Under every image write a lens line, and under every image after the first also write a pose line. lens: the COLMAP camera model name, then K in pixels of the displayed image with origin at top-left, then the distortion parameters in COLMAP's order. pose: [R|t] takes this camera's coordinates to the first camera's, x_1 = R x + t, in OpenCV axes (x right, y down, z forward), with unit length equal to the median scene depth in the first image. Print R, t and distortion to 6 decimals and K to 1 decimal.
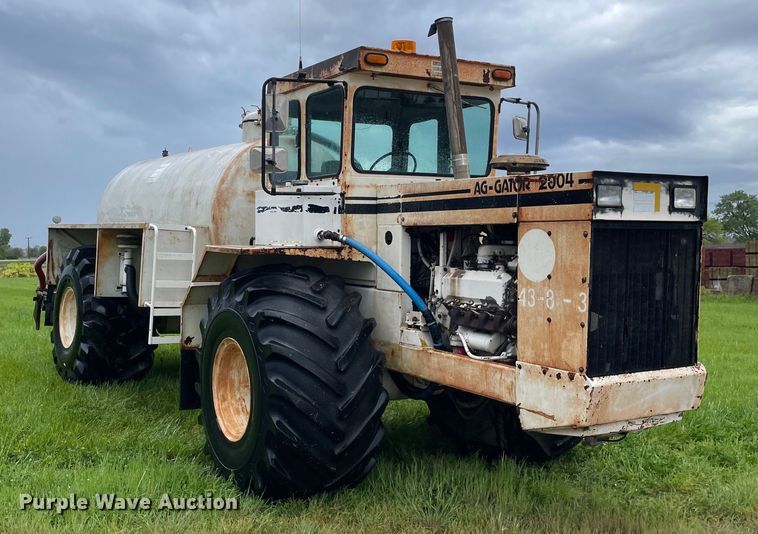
lens RADIAL K [[741.6, 0, 376.1], [0, 741.6, 246.7], [0, 0, 1]] dist [0.046984, -0.006235]
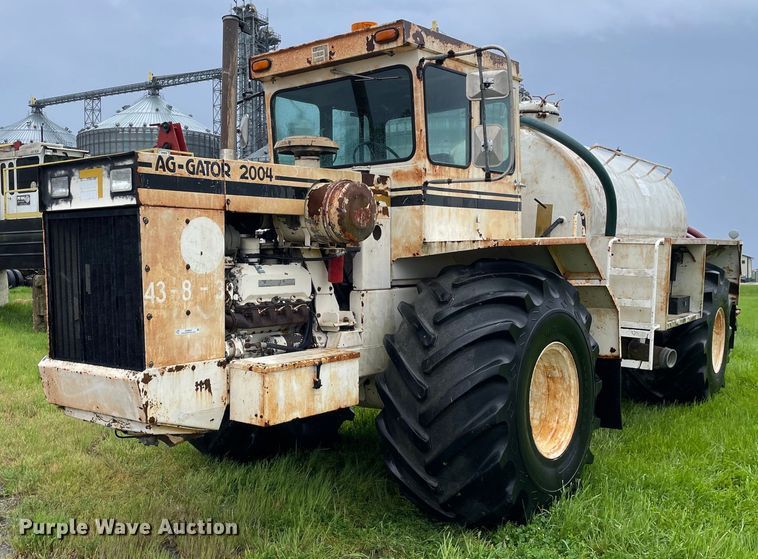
lens RADIAL K [[810.4, 0, 379.0], [0, 810.4, 279.5], [0, 0, 1]] dist [0.069515, 0.000307]
pose [[0.363765, 0.018604, -0.931305, 1.260492], [-0.004896, 0.999825, 0.018060, 0.030611], [0.931478, -0.002010, 0.363793, 0.818964]]
